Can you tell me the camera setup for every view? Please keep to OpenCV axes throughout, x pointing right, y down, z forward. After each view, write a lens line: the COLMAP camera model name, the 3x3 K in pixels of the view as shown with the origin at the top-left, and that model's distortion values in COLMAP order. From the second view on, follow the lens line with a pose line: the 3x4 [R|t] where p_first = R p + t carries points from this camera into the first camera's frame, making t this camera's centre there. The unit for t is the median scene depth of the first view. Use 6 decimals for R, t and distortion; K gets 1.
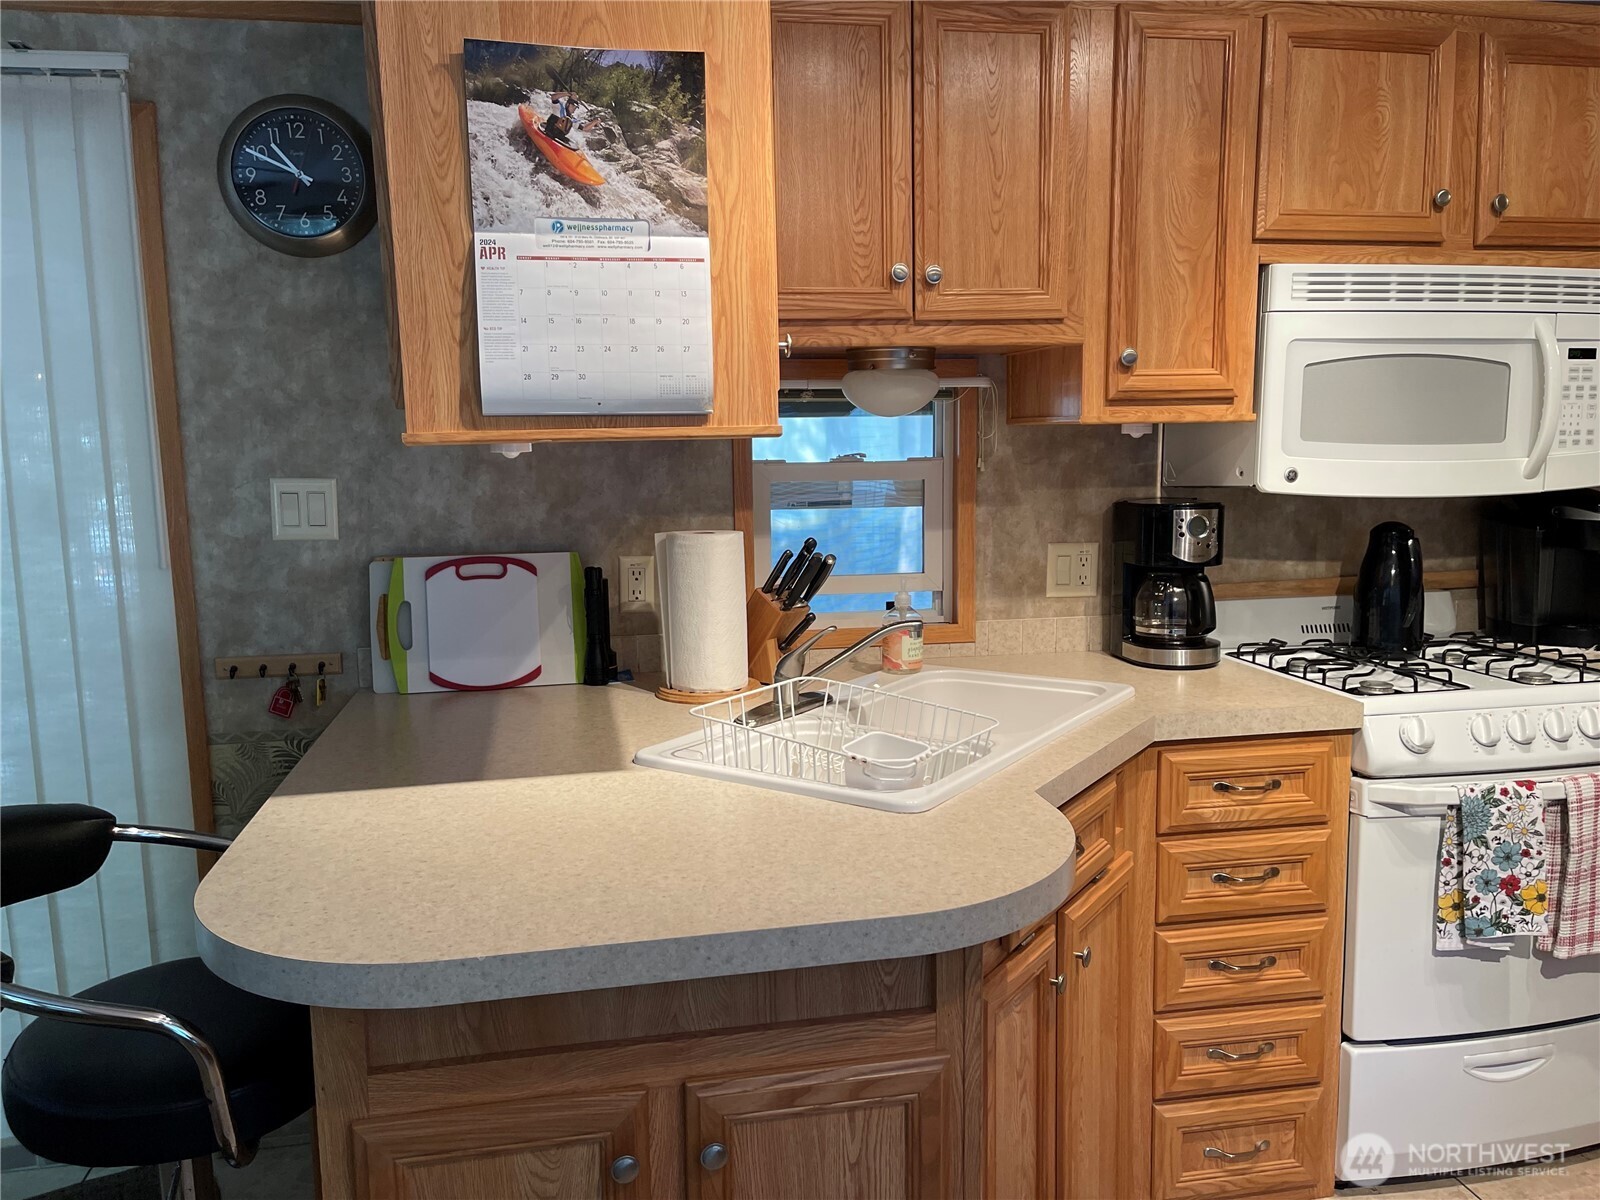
lens RADIAL K [[1215.1, 0, 800.7], [0, 1215.1, 598.1], [0, 0, 1]] dist [0.032821, -0.000291]
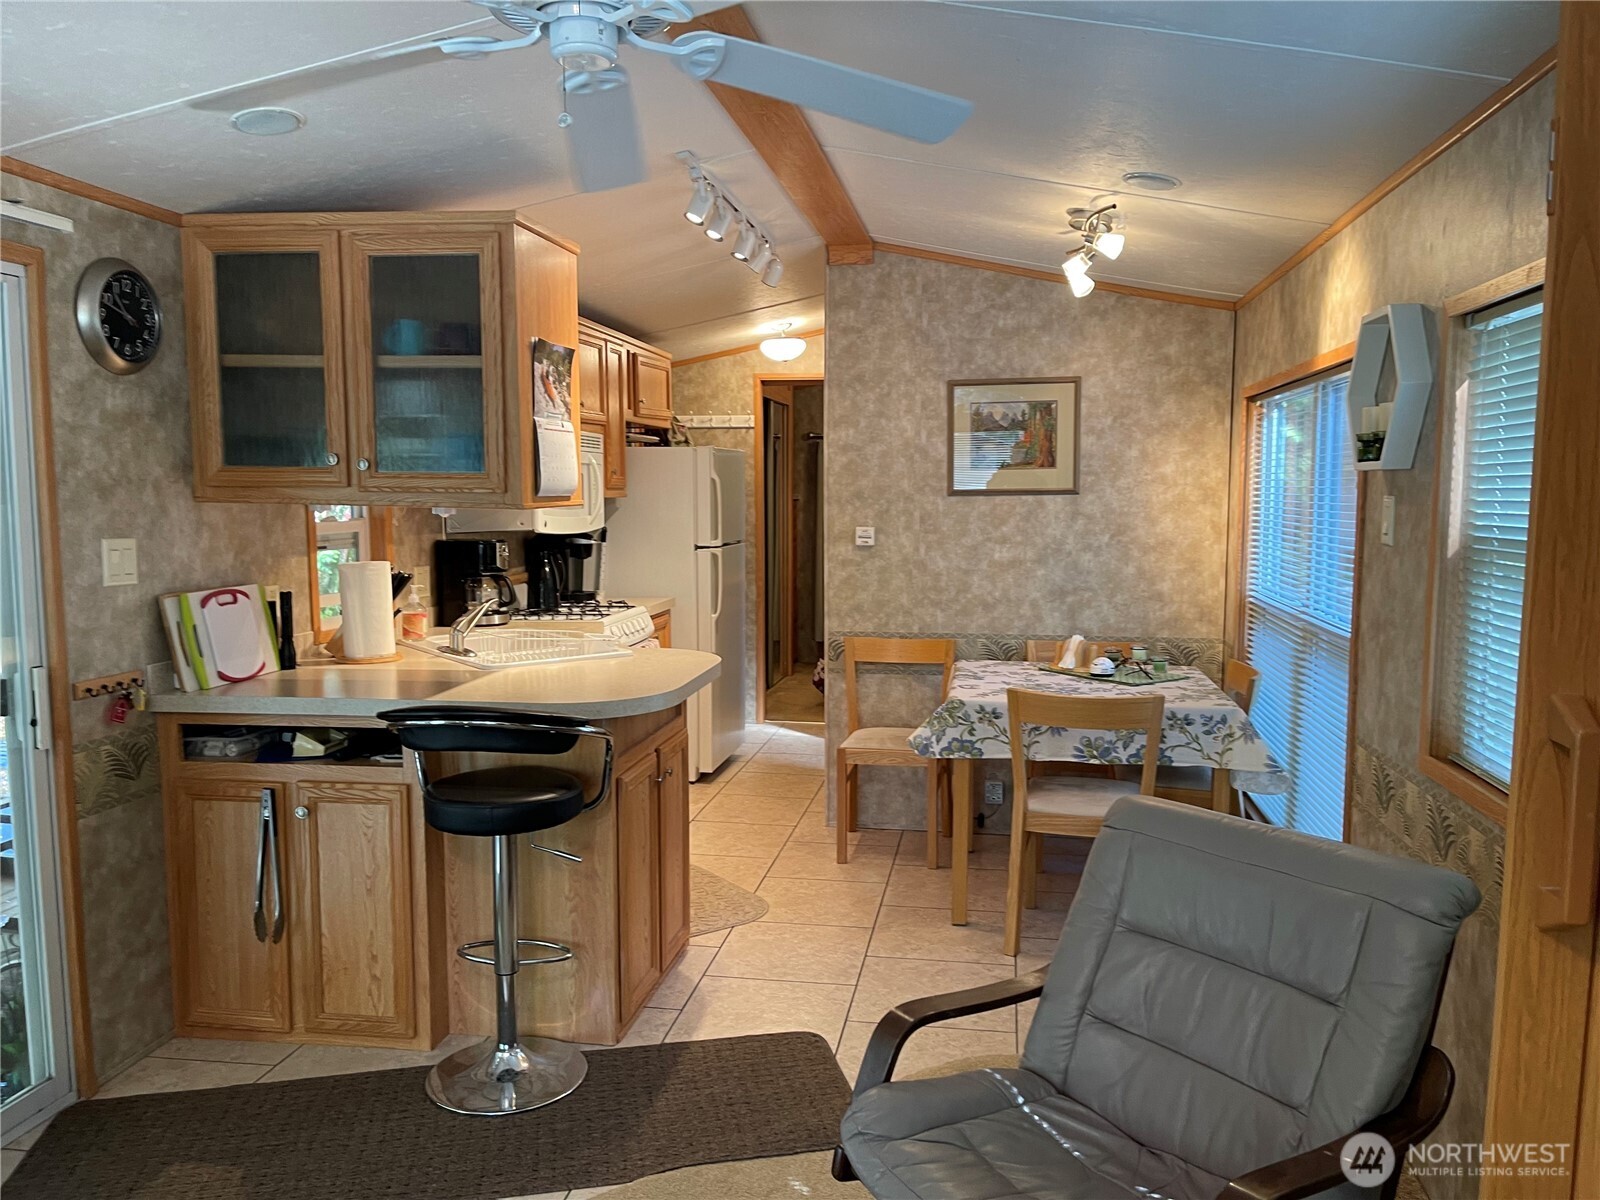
lens RADIAL K [[1215.1, 0, 801.5], [0, 1215.1, 603.0], [0, 0, 1]] dist [0.032821, -0.000291]
pose [[0.350461, -0.077896, 0.933332, -1.397356], [0.125015, 0.991508, 0.035809, 0.015377], [-0.928196, 0.104131, 0.357223, -0.147848]]
